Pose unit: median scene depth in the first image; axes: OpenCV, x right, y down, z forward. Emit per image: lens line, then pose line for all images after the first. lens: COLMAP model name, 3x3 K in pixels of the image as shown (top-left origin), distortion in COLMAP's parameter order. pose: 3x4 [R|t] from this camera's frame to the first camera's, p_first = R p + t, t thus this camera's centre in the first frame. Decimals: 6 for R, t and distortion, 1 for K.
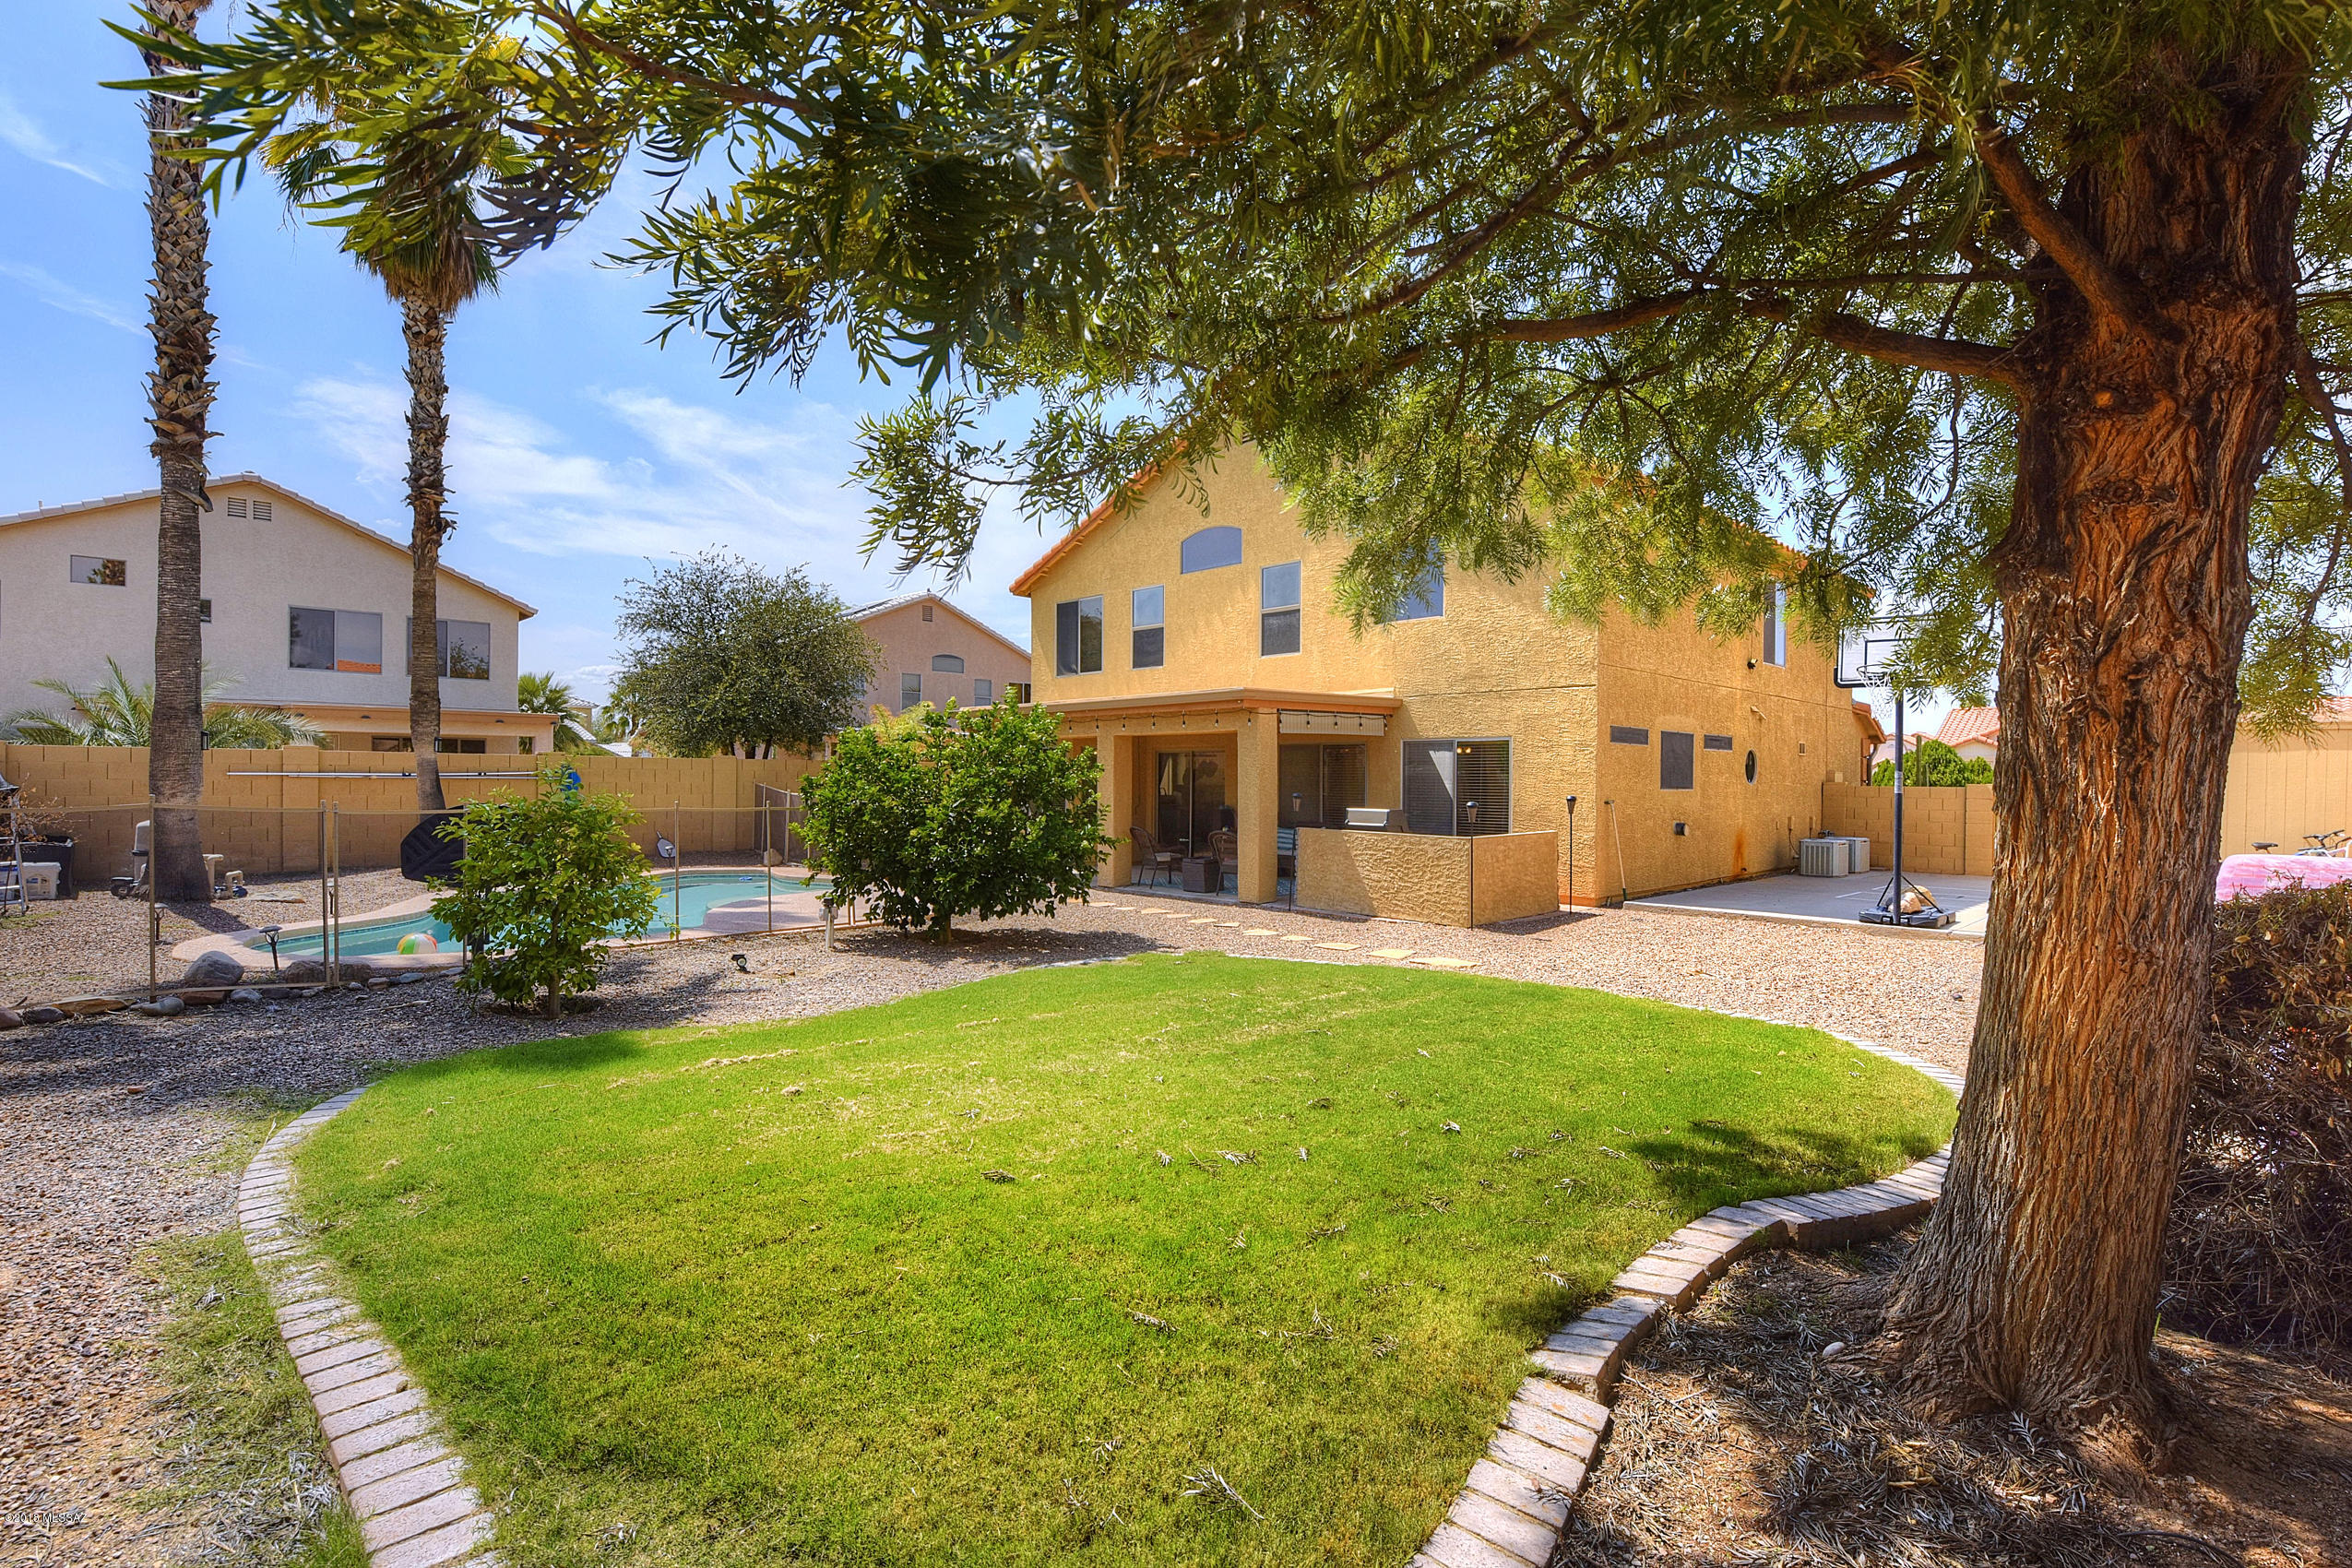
lens RADIAL K [[1073.9, 0, 1176.0], [0, 1073.9, 784.0], [0, 0, 1]] dist [0.002592, -0.009545]
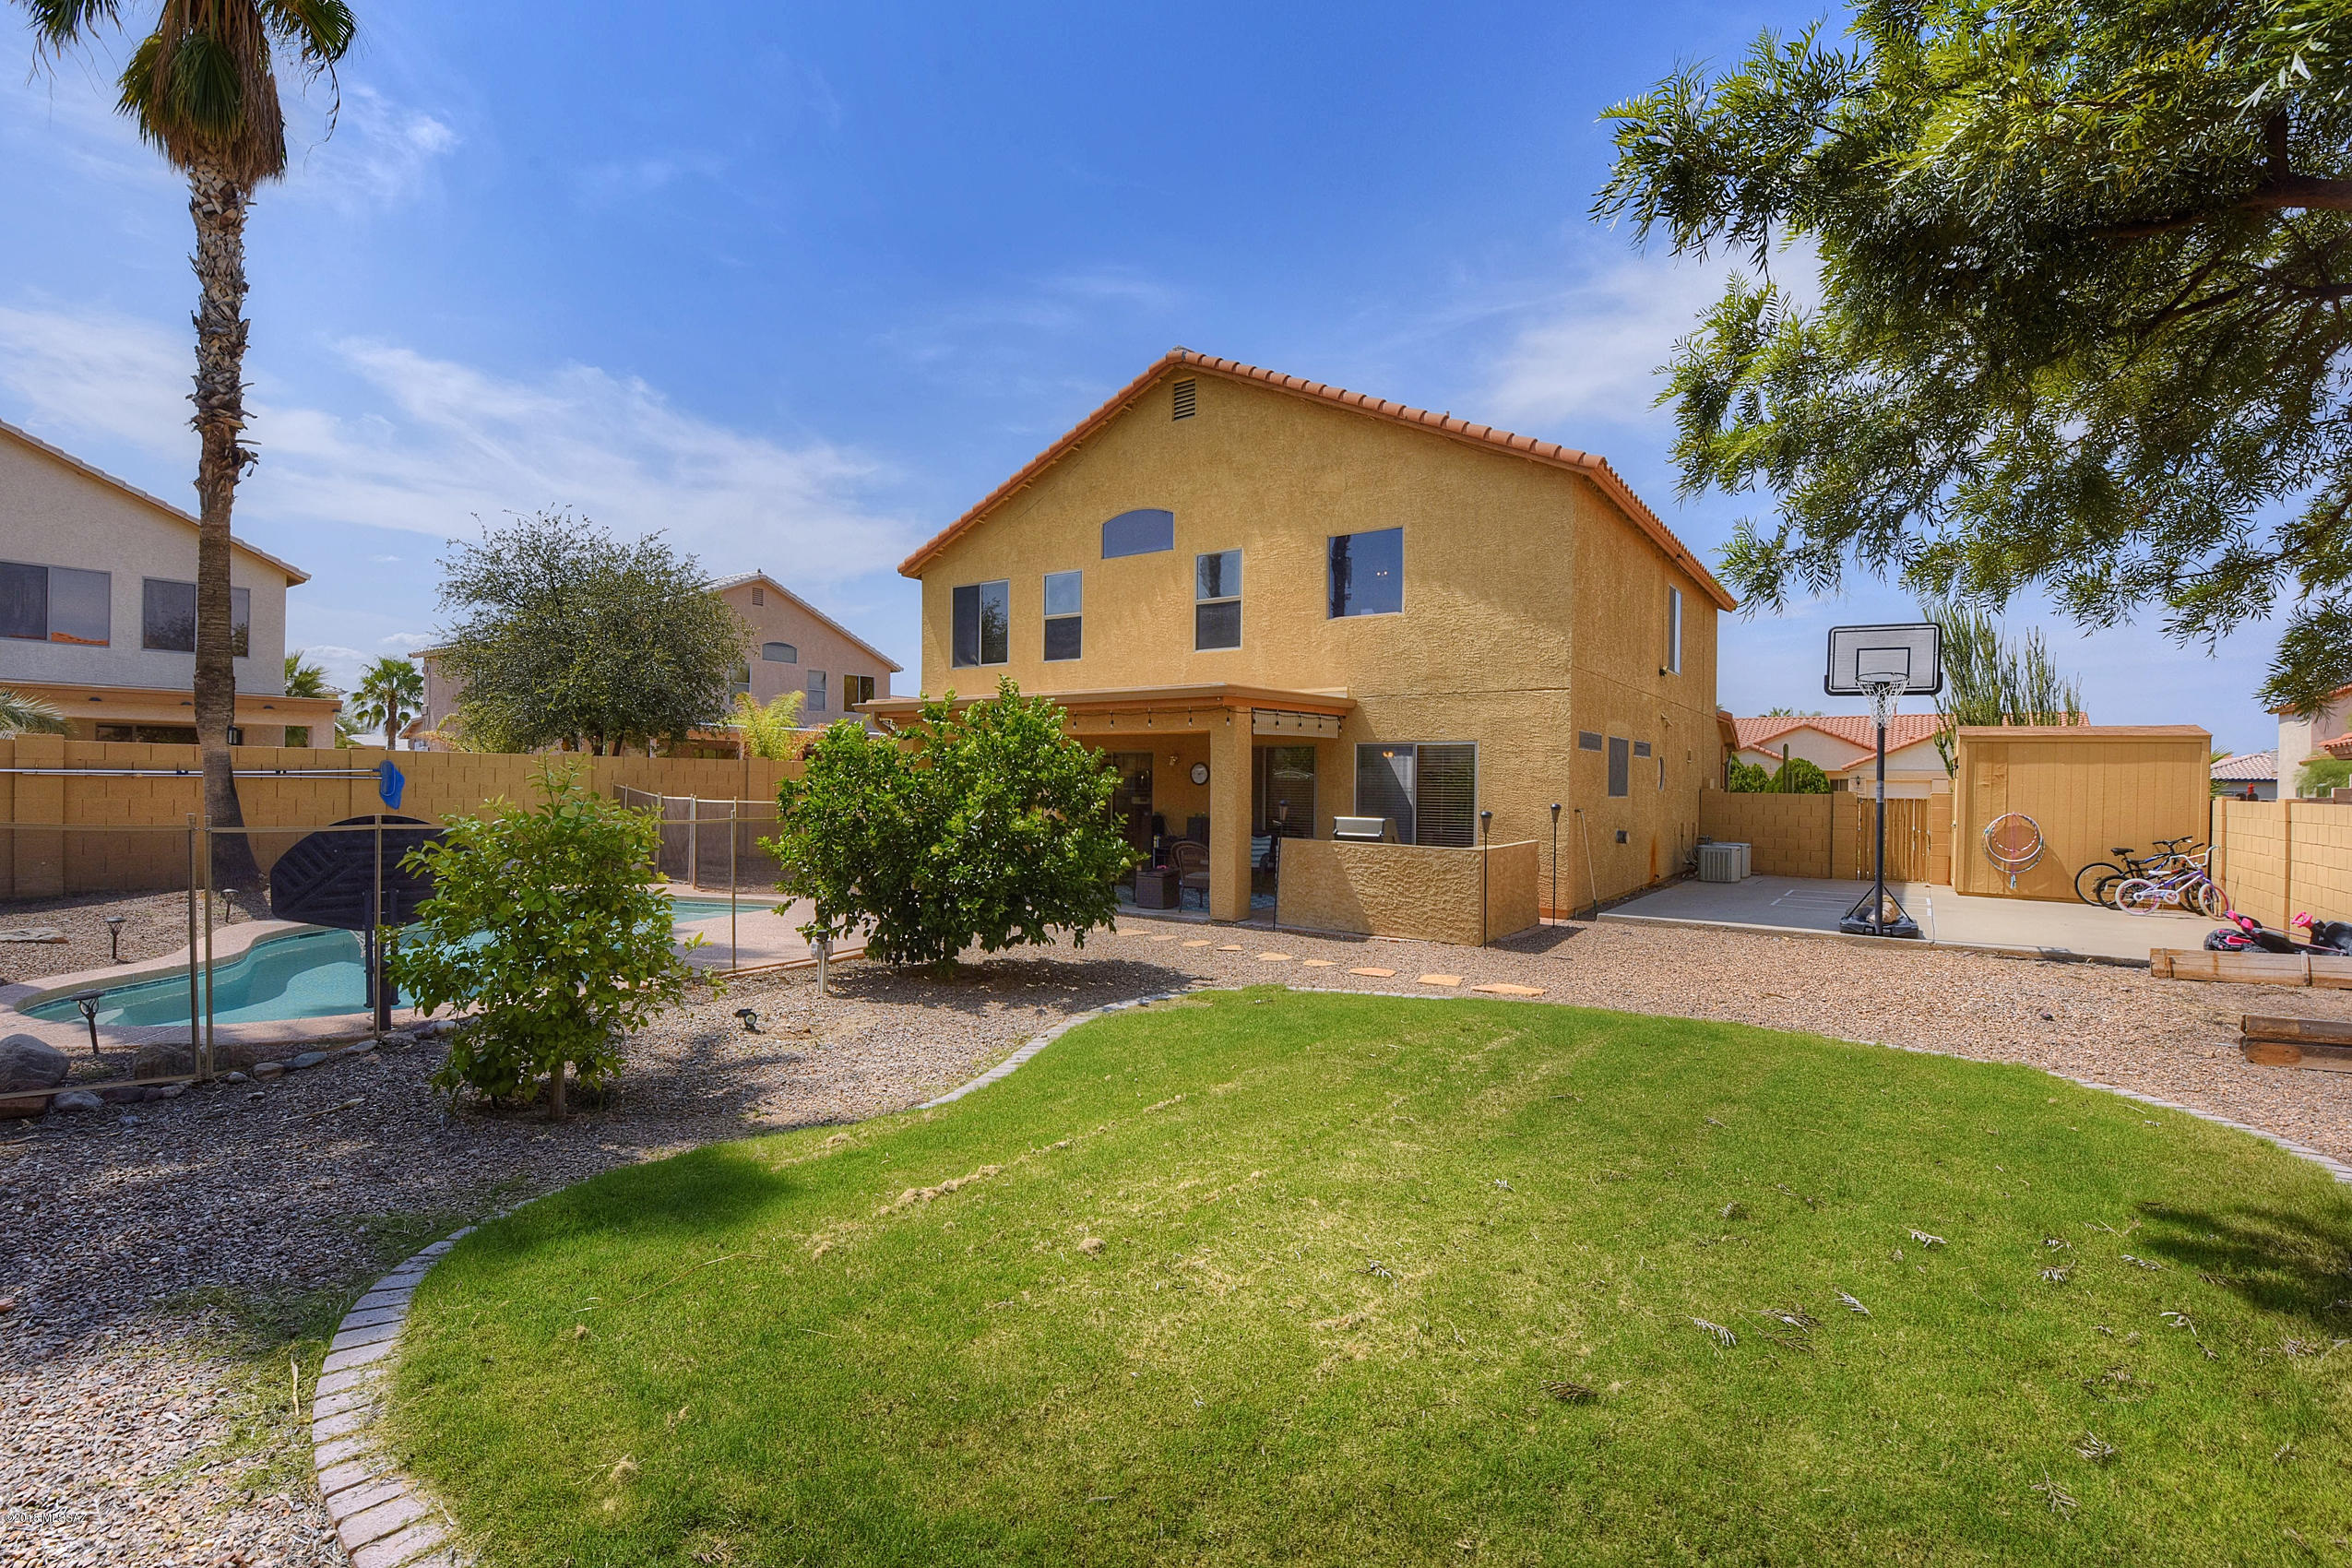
lens RADIAL K [[1111.0, 0, 1183.8], [0, 1111.0, 786.4], [0, 0, 1]] dist [-0.004490, -0.006795]
pose [[0.987163, 0.005684, 0.159616, -0.118548], [-0.005757, 0.999983, -0.000006, -0.002643], [-0.159614, -0.000913, 0.987179, 0.082073]]
